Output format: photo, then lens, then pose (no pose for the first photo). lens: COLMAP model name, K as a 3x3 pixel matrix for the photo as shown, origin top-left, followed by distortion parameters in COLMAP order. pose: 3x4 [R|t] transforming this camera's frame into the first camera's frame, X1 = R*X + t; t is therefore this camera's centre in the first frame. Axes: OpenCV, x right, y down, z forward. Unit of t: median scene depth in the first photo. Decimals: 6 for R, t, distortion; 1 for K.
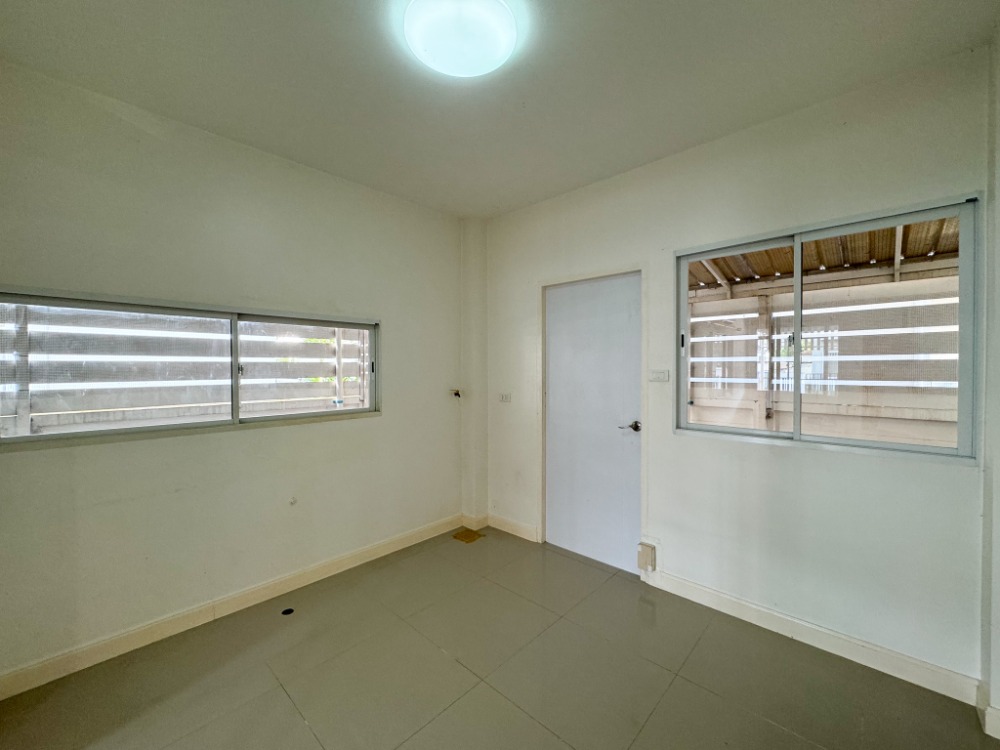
lens RADIAL K [[404.6, 0, 510.6], [0, 404.6, 376.2], [0, 0, 1]] dist [-0.005757, 0.000365]
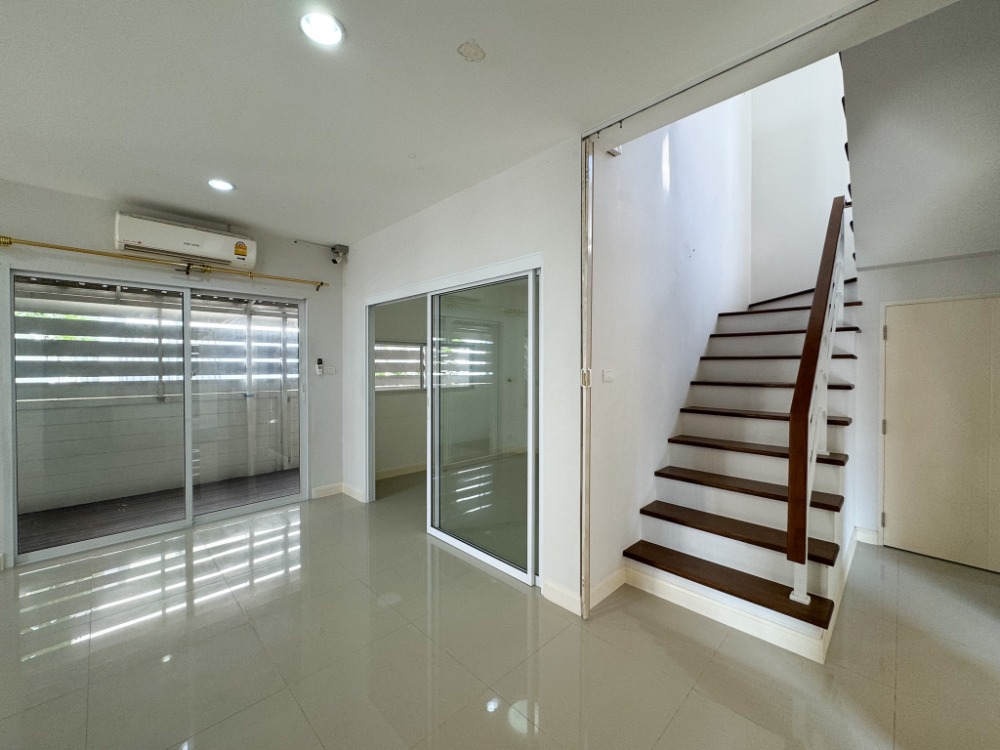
lens RADIAL K [[404.6, 0, 496.6], [0, 404.6, 369.8], [0, 0, 1]] dist [-0.005757, 0.000365]
pose [[0.999747, -0.001435, -0.022456, -0.165489], [0.001277, 0.999975, -0.007013, 0.007440], [0.022466, 0.006983, 0.999723, -0.940048]]
